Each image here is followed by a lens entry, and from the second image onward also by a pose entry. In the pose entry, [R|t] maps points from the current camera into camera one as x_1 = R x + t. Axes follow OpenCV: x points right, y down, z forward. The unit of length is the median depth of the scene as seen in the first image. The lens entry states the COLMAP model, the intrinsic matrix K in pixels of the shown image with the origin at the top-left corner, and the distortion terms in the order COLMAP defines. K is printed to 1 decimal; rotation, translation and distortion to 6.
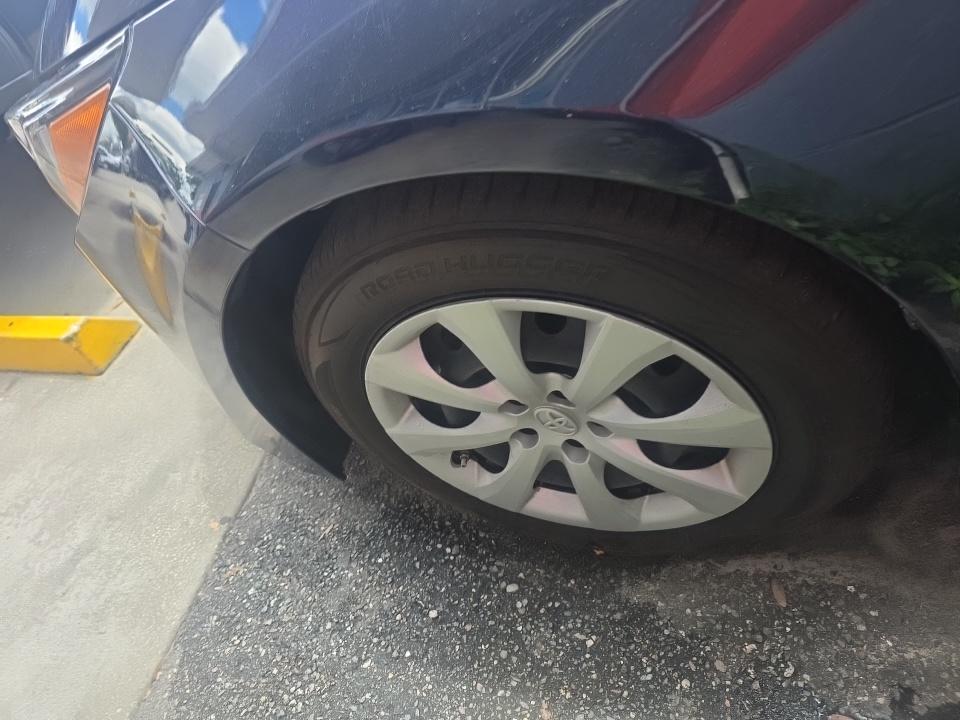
lens RADIAL K [[649.7, 0, 476.4], [0, 649.7, 353.8], [0, 0, 1]] dist [0.018191, -0.021144]
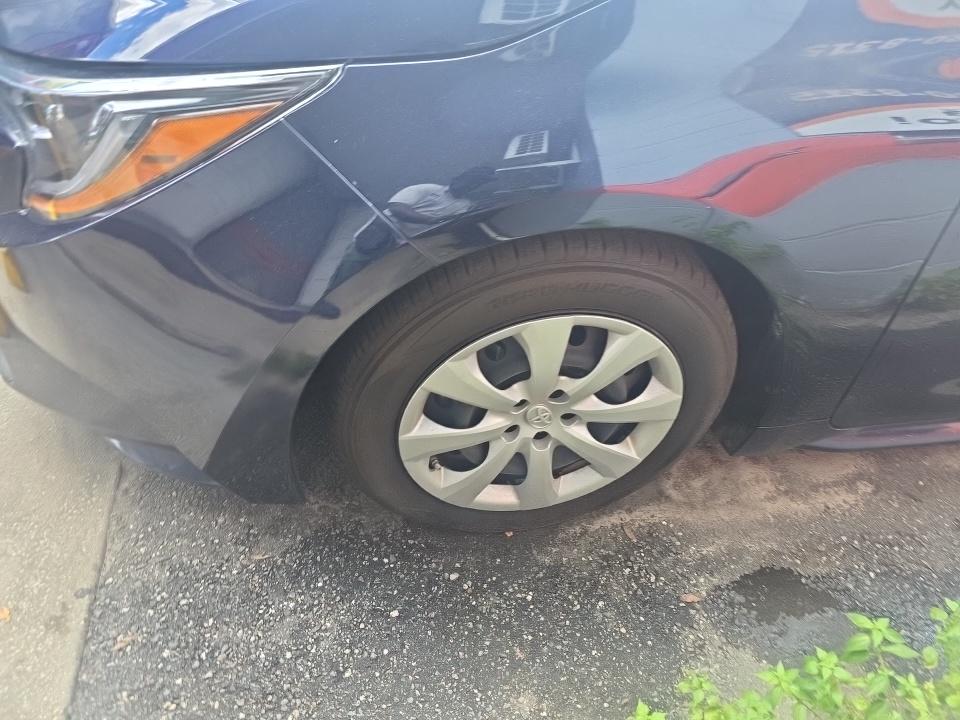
lens RADIAL K [[649.7, 0, 481.9], [0, 649.7, 362.7], [0, 0, 1]] dist [0.018191, -0.021144]
pose [[0.789209, 0.028092, 0.613482, -0.650539], [0.057071, 0.991276, -0.118810, 0.115262], [-0.611468, 0.128777, 0.780720, -0.017705]]
